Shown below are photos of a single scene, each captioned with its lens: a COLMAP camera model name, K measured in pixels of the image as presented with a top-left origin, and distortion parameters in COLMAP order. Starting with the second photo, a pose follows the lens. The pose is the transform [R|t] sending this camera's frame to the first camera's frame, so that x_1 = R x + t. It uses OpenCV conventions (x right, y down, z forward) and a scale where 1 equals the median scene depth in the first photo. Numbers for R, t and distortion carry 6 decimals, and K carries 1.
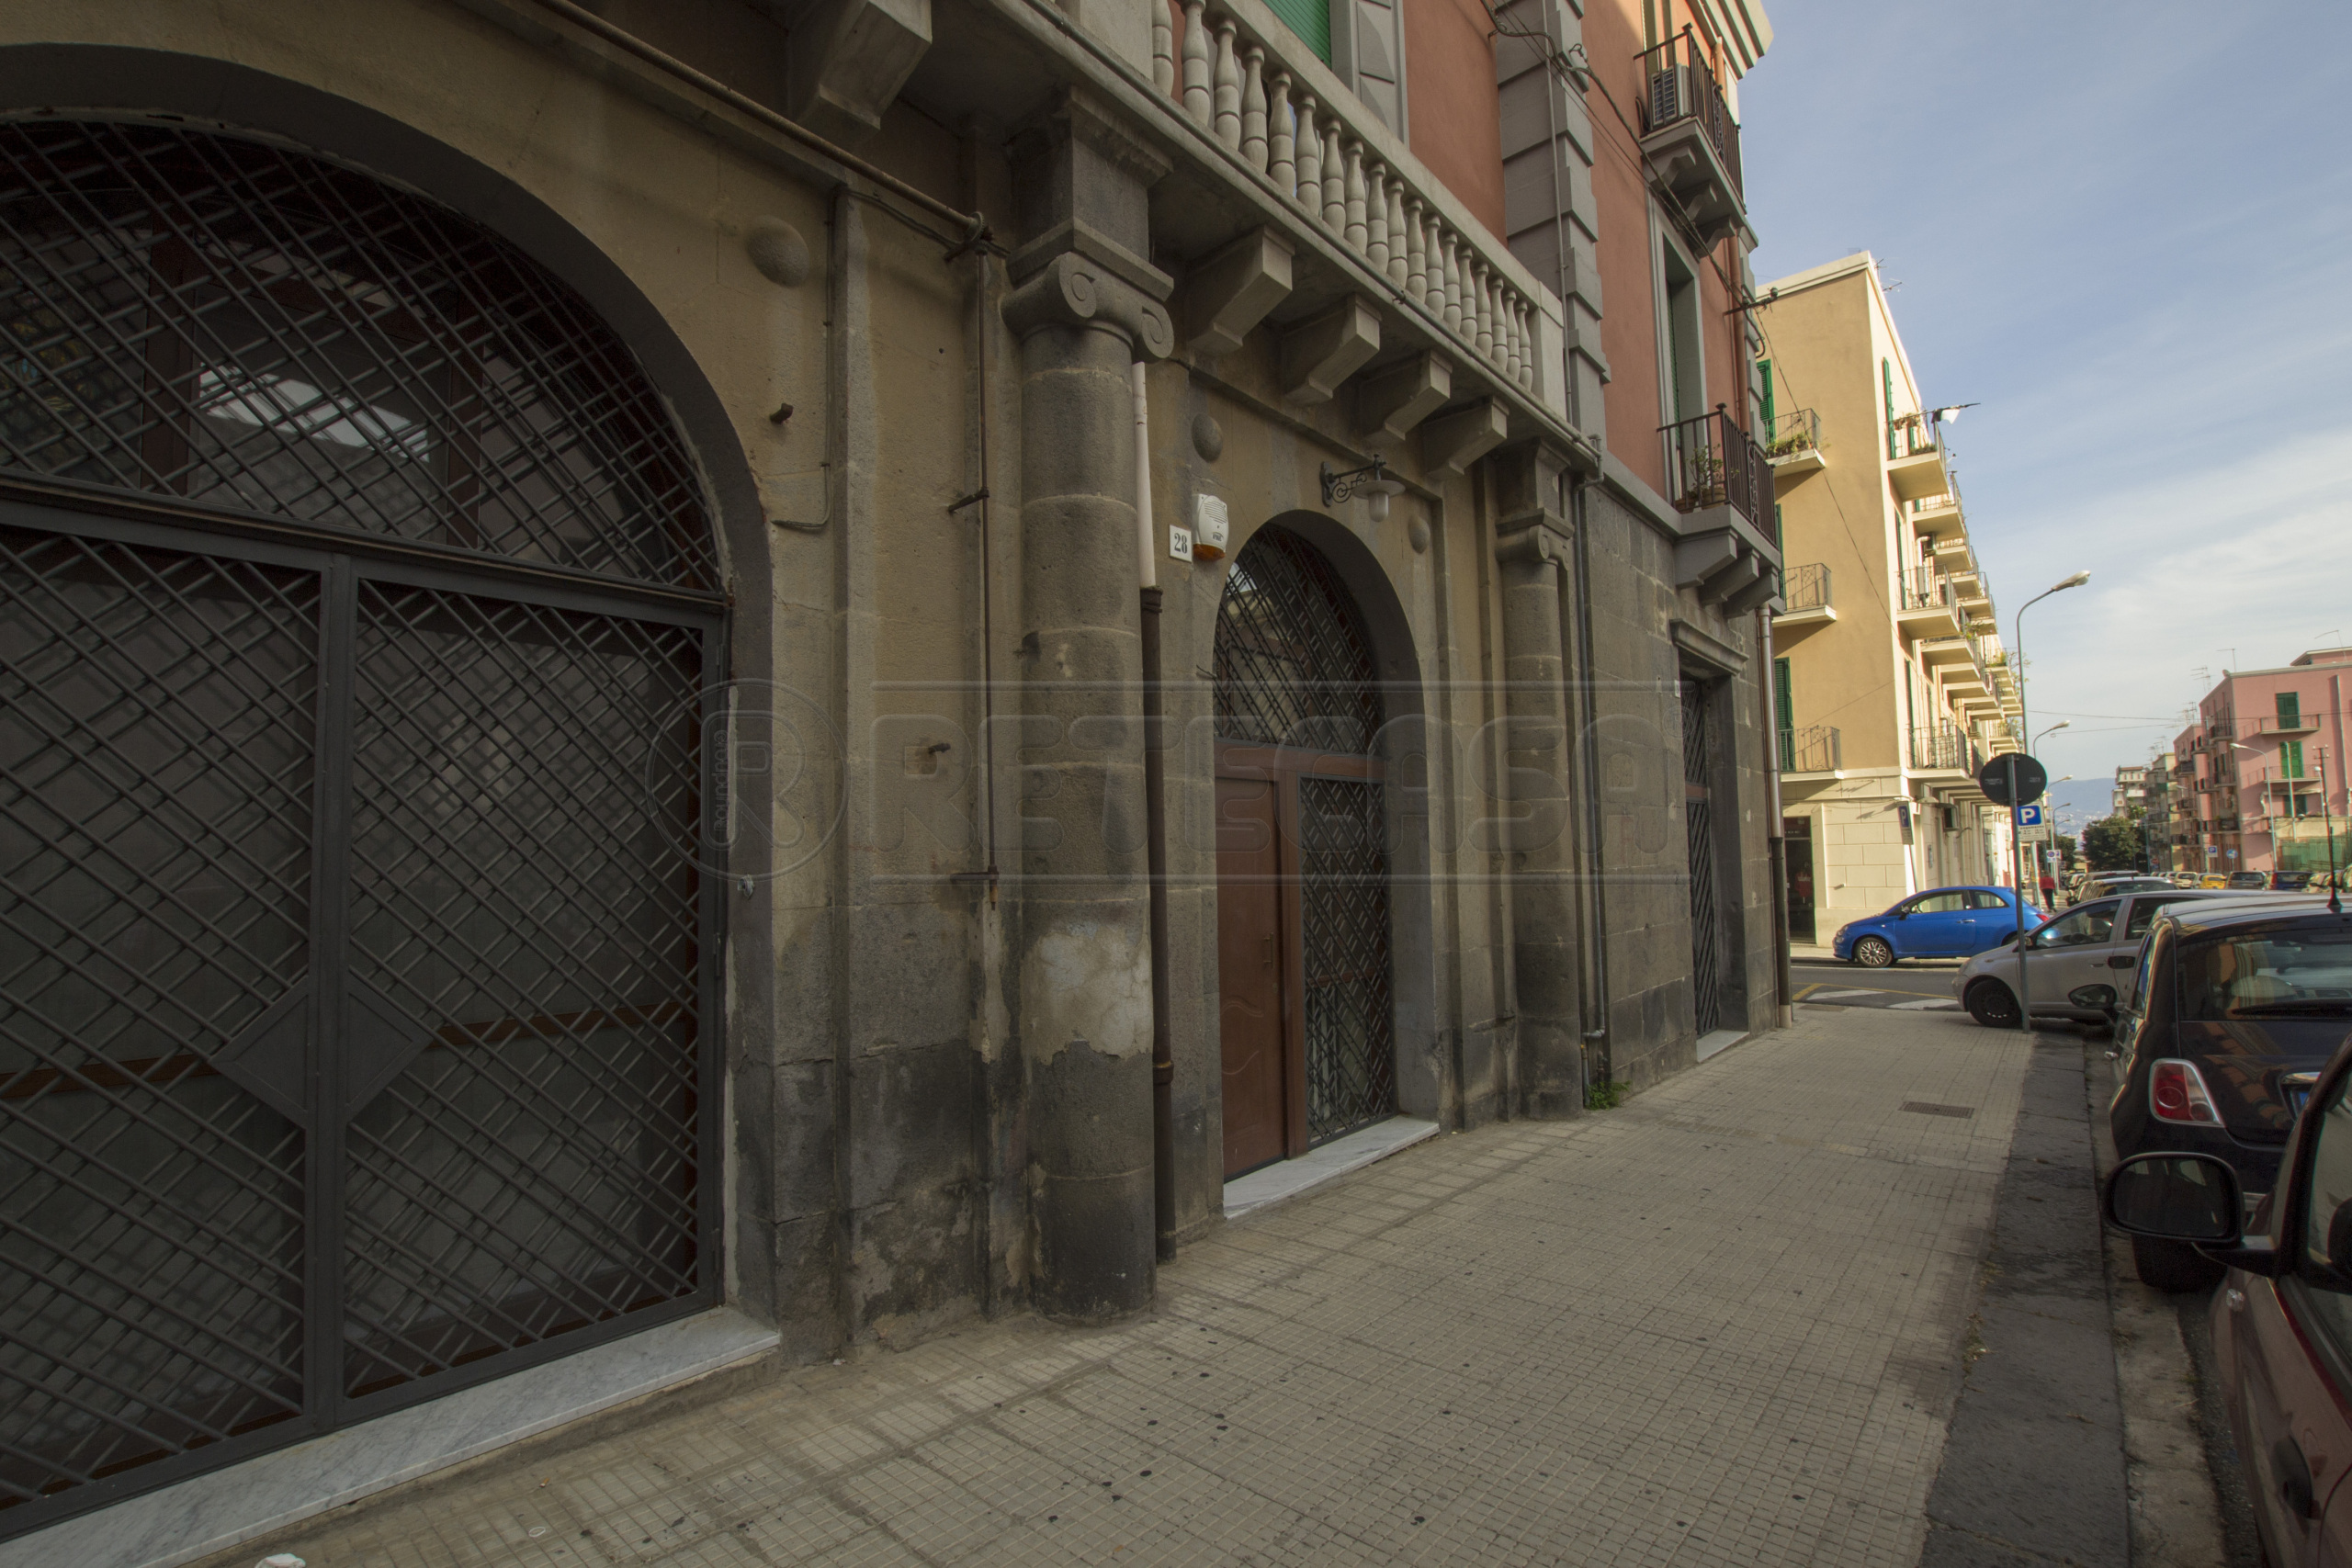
lens RADIAL K [[1060.6, 0, 1176.0], [0, 1060.6, 784.0], [0, 0, 1]] dist [-0.042726, 0.010379]
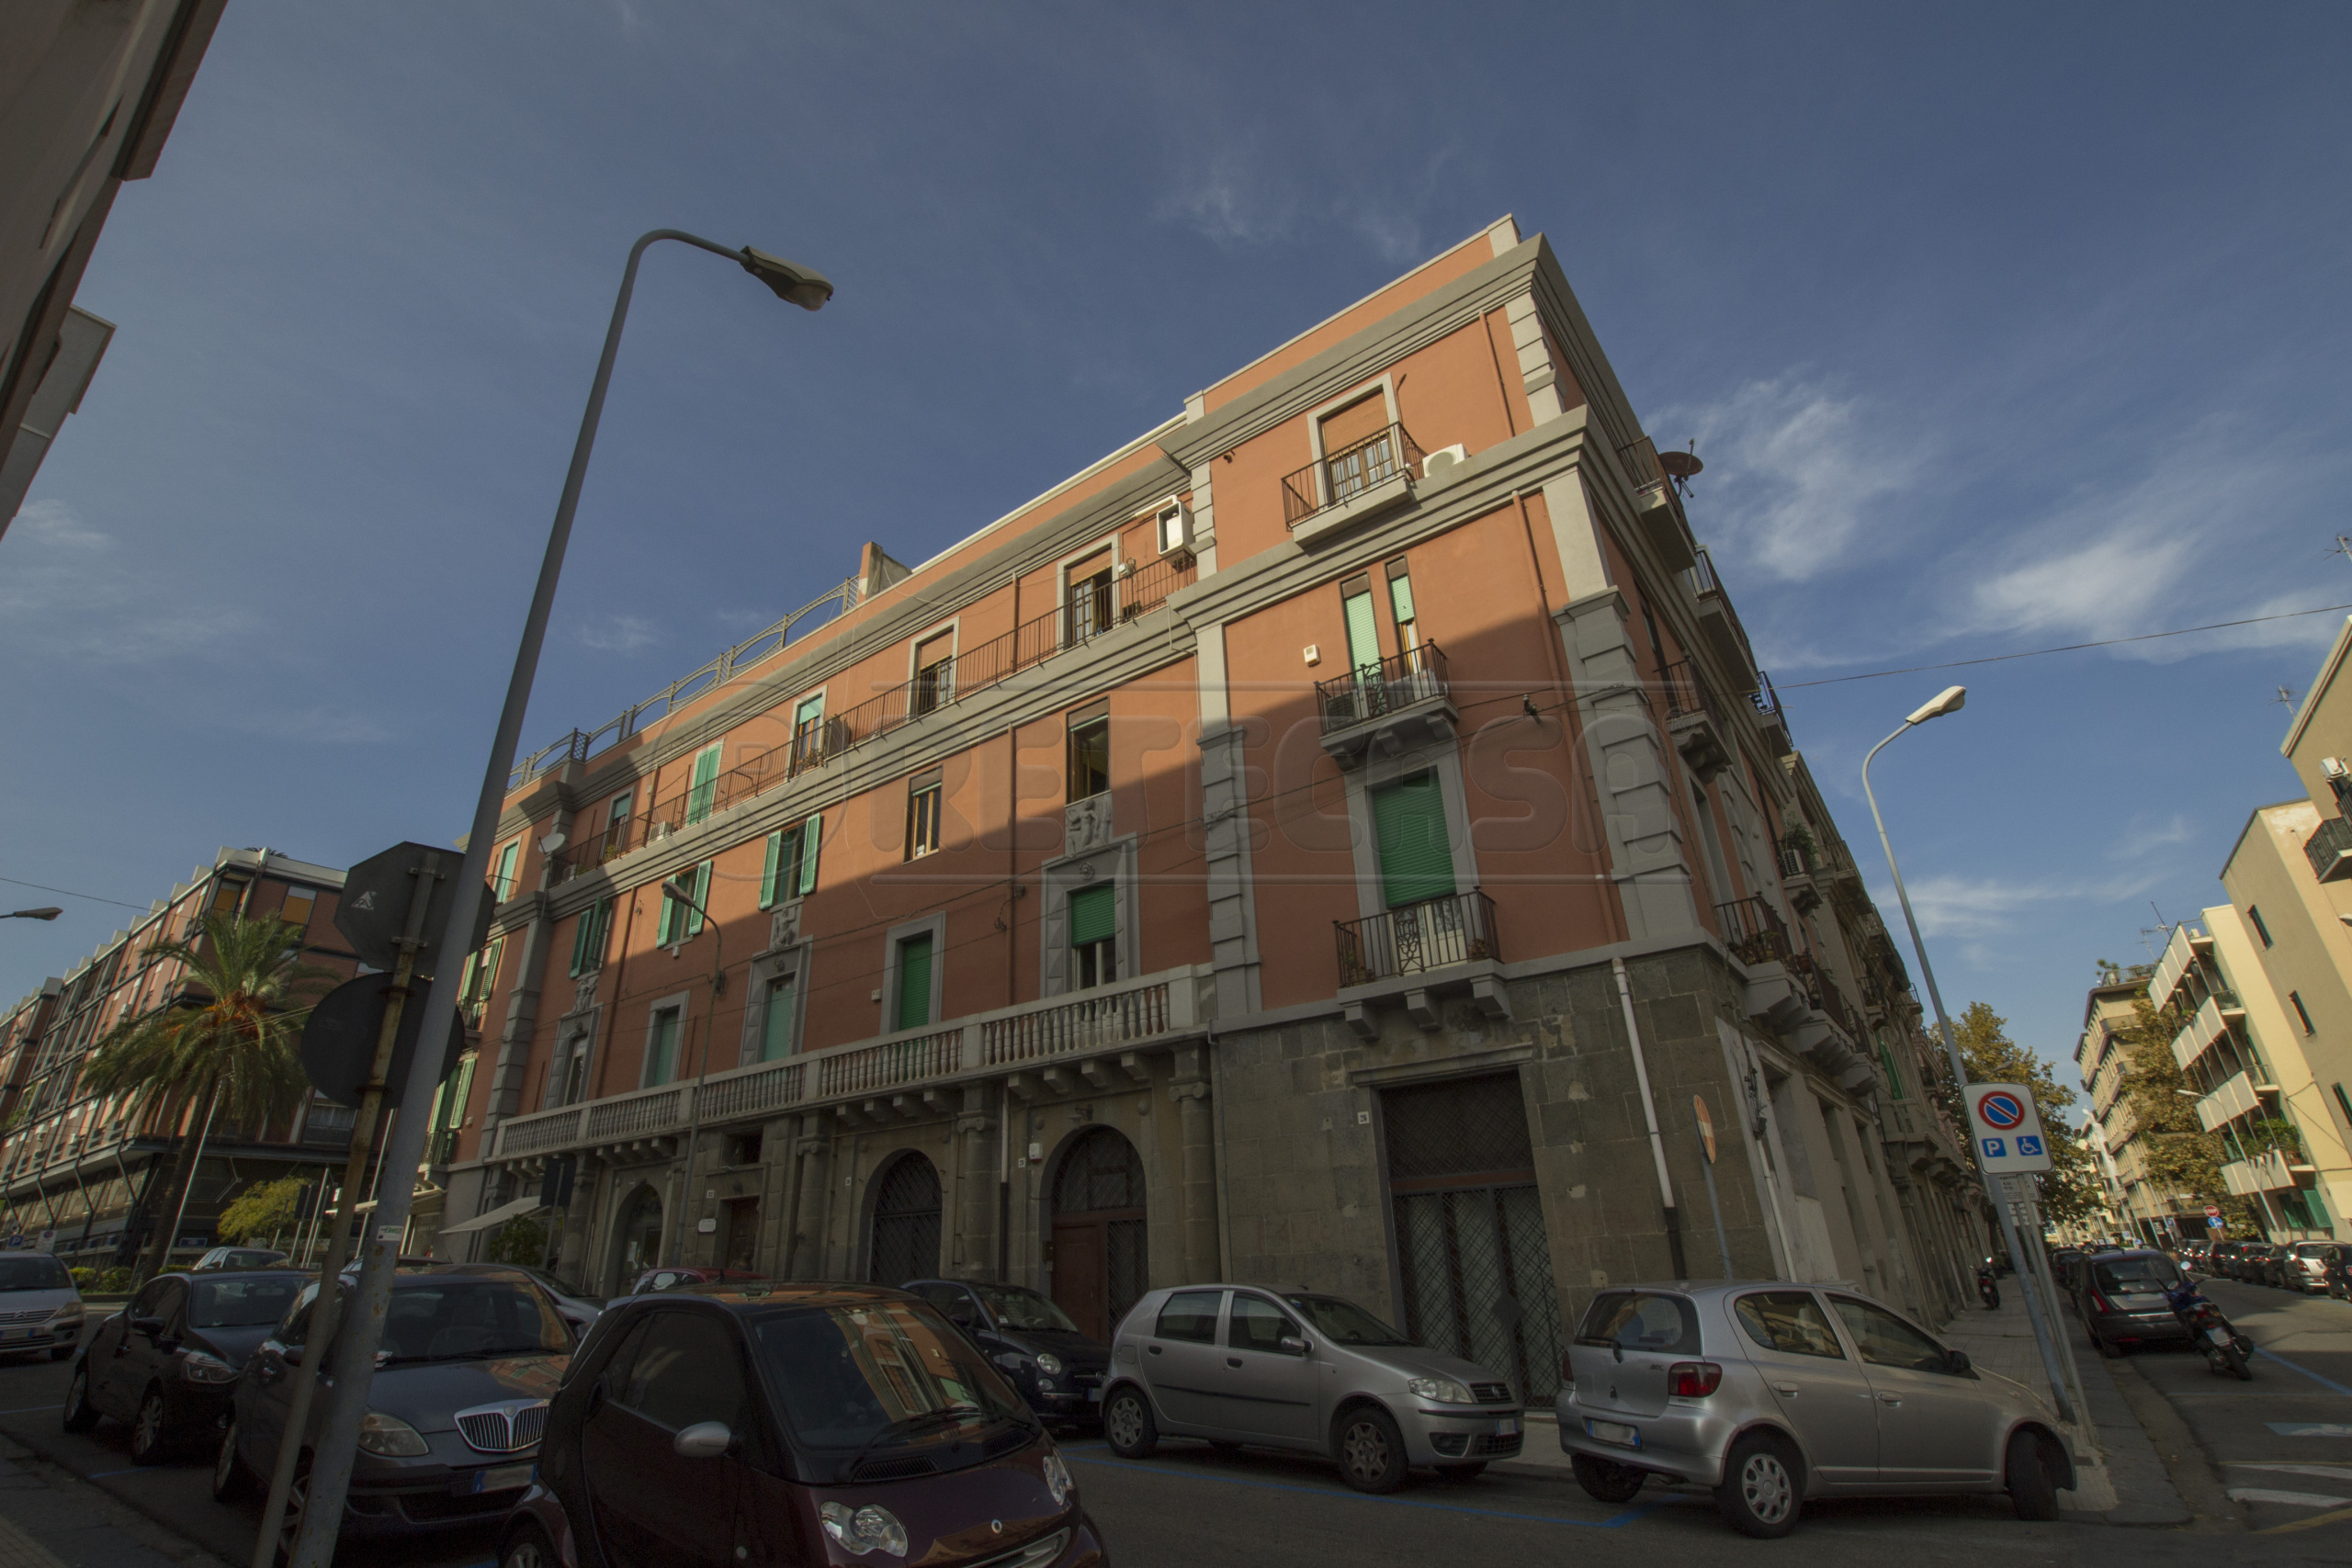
lens RADIAL K [[1060.6, 0, 1176.0], [0, 1060.6, 784.0], [0, 0, 1]] dist [-0.042726, 0.010379]
pose [[0.081070, -0.406489, -0.910052, 3.617287], [0.108007, 0.911263, -0.397409, 0.075970], [0.990839, -0.066074, 0.117780, 1.114311]]
